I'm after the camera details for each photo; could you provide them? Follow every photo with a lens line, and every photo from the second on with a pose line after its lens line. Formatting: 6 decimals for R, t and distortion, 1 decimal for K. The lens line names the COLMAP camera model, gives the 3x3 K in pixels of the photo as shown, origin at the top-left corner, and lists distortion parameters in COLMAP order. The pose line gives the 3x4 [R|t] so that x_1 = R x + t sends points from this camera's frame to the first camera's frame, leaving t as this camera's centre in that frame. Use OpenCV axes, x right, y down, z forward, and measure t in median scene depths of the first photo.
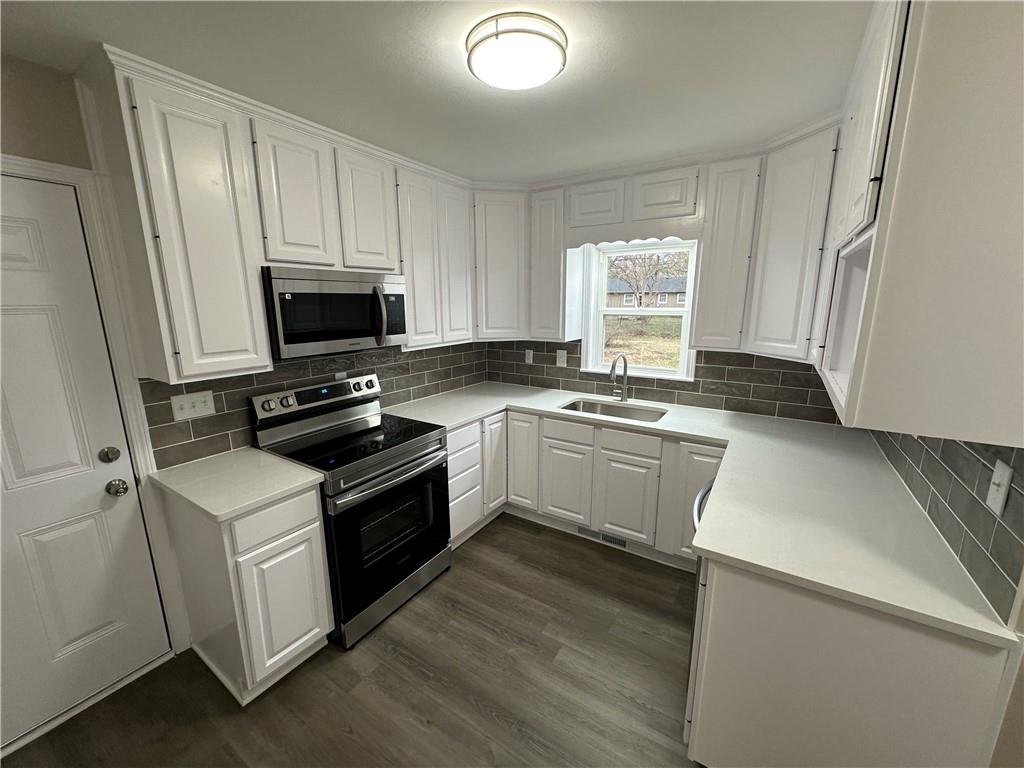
lens RADIAL K [[410.9, 0, 512.0], [0, 410.9, 384.0], [0, 0, 1]] dist [0.000269, -0.000077]
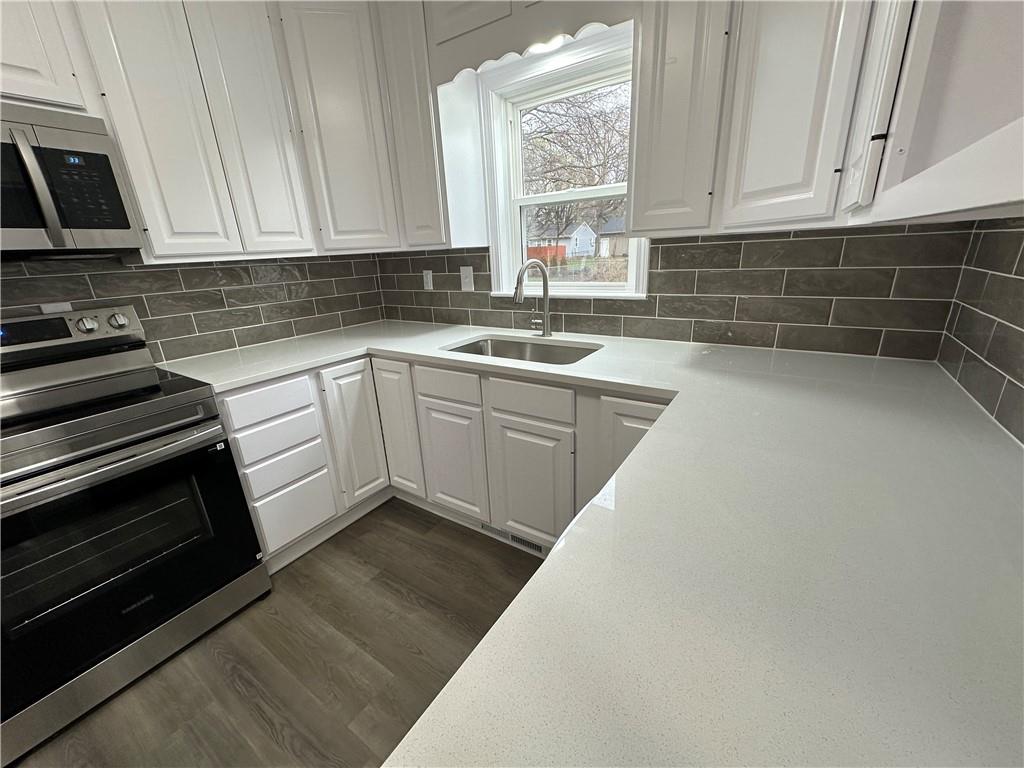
lens RADIAL K [[410.9, 0, 512.0], [0, 410.9, 384.0], [0, 0, 1]] dist [0.000269, -0.000077]
pose [[0.998828, -0.035903, -0.032448, 0.259602], [0.039416, 0.992580, 0.115025, 0.044419], [0.028078, -0.116169, 0.992833, 0.362704]]
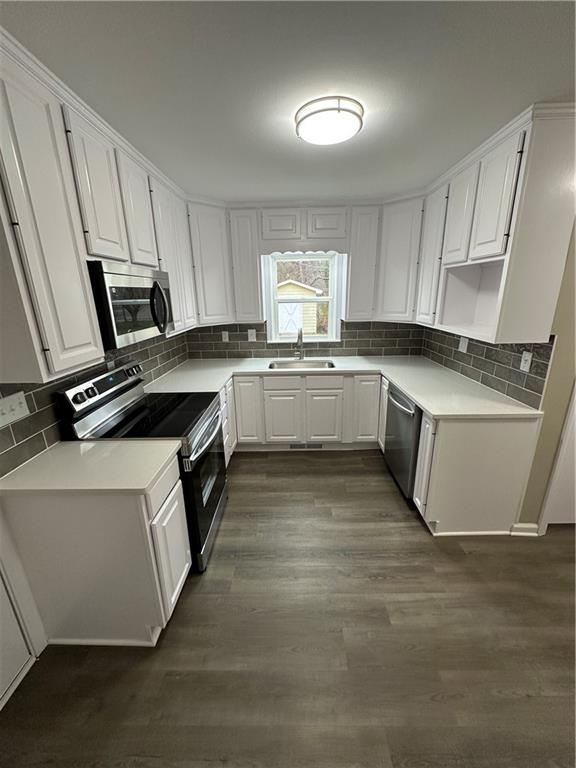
lens RADIAL K [[307.3, 0, 289.9], [0, 307.3, 382.6], [0, 0, 1]] dist [0.001689, 0.000385]
pose [[0.844859, -0.161952, 0.509887, -0.403702], [0.122186, 0.986301, 0.110815, -0.005055], [-0.520849, -0.031322, 0.853074, 0.043612]]
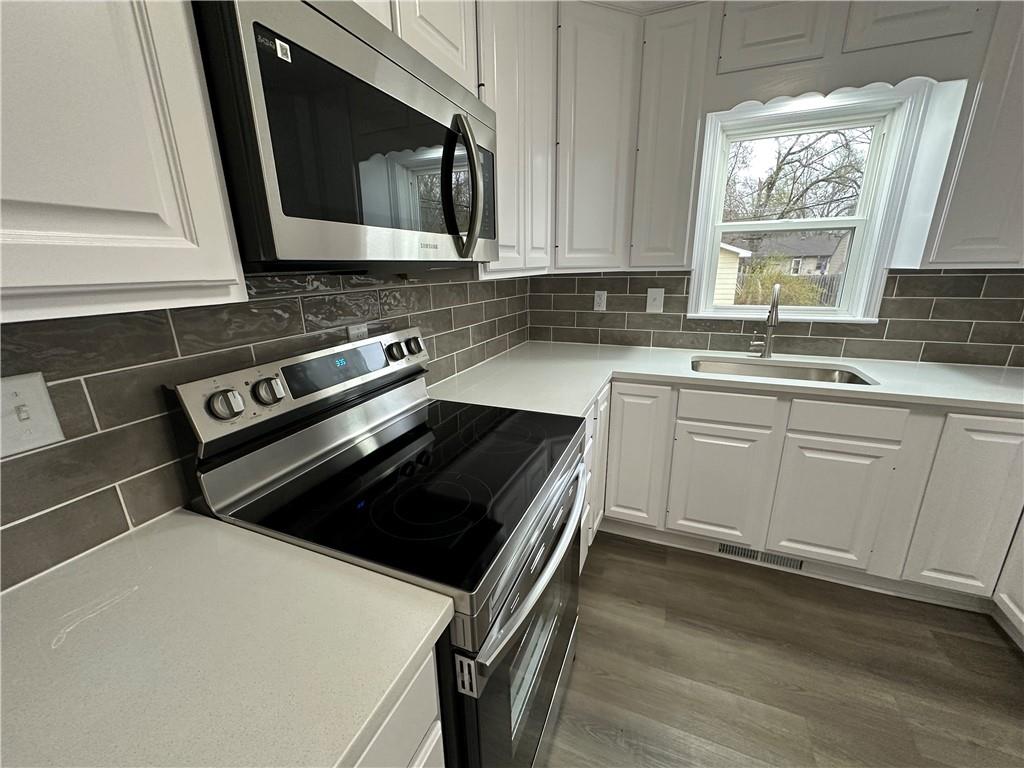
lens RADIAL K [[410.9, 0, 512.0], [0, 410.9, 384.0], [0, 0, 1]] dist [0.000269, -0.000077]
pose [[0.983163, -0.061109, 0.172212, -0.297265], [0.047635, 0.995549, 0.081316, 0.011218], [-0.176415, -0.071744, 0.981698, 0.435555]]
